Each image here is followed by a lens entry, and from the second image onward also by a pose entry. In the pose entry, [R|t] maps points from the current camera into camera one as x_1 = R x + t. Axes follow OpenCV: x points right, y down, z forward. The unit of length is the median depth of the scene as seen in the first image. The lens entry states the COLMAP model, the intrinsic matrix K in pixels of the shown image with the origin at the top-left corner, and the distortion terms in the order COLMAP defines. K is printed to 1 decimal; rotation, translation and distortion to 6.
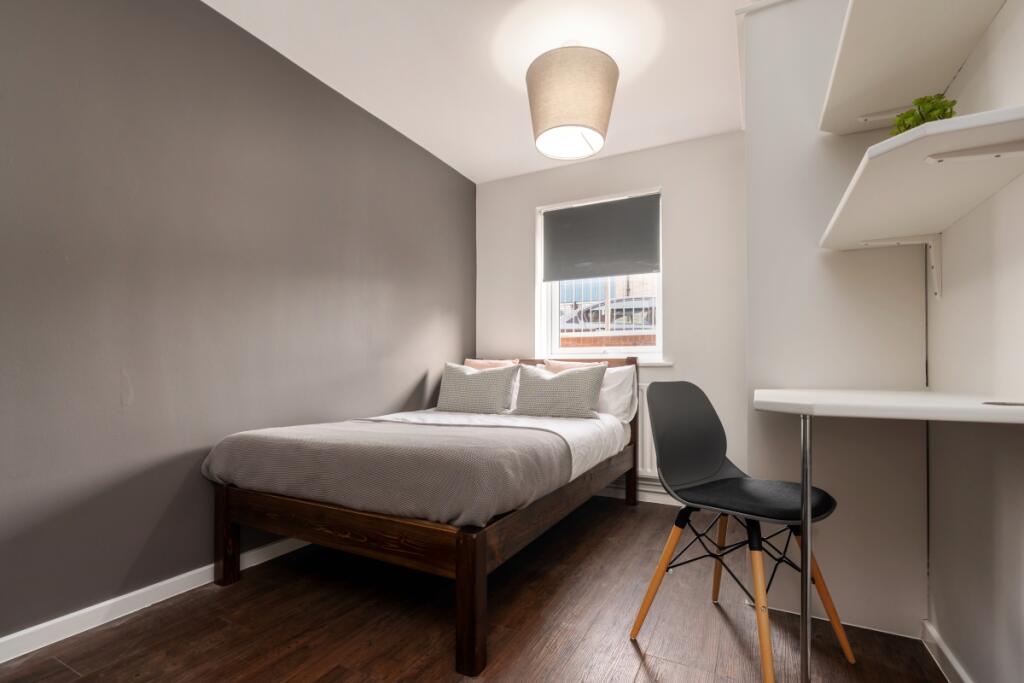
lens RADIAL K [[467.0, 0, 510.4], [0, 467.0, 374.7], [0, 0, 1]] dist [0.002244, 0.000146]
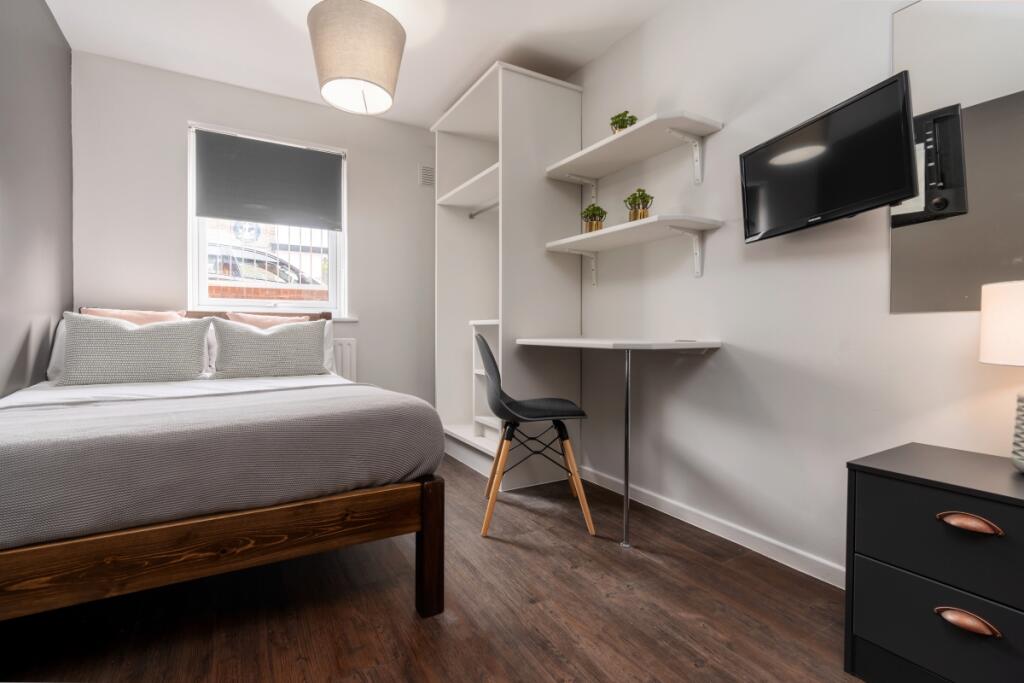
lens RADIAL K [[454.3, 0, 512.0], [0, 454.3, 341.5], [0, 0, 1]] dist [-0.000953, -0.000139]
pose [[0.560338, -0.025726, 0.827864, -0.319944], [0.005008, 0.999604, 0.027673, 0.000557], [-0.828249, -0.011361, 0.560246, 0.113498]]
